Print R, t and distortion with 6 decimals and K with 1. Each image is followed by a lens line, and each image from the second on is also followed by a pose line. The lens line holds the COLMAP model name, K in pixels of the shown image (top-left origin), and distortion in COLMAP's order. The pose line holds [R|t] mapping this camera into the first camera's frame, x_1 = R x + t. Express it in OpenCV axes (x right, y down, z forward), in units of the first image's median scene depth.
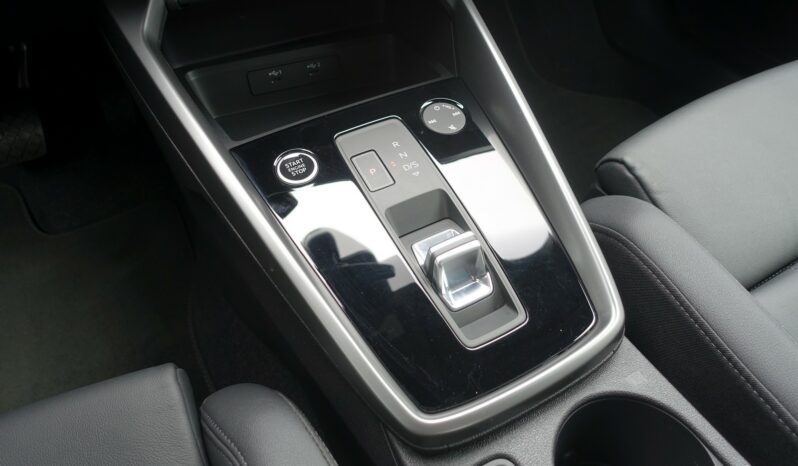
lens RADIAL K [[546.6, 0, 399.0], [0, 546.6, 233.0], [0, 0, 1]] dist [-0.005759, 0.003086]
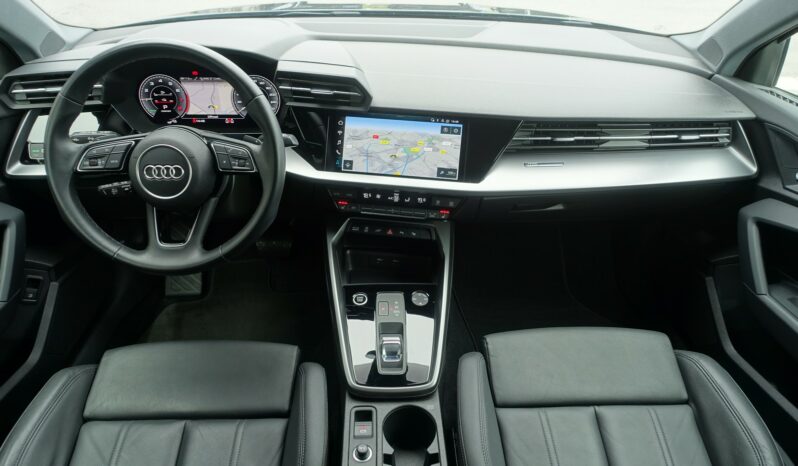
lens RADIAL K [[546.6, 0, 399.0], [0, 546.6, 233.0], [0, 0, 1]] dist [-0.005759, 0.003086]
pose [[0.893639, 0.276109, -0.353799, 0.907032], [-0.351450, 0.920810, -0.169094, -0.025669], [0.279093, 0.275451, 0.919910, -1.666160]]
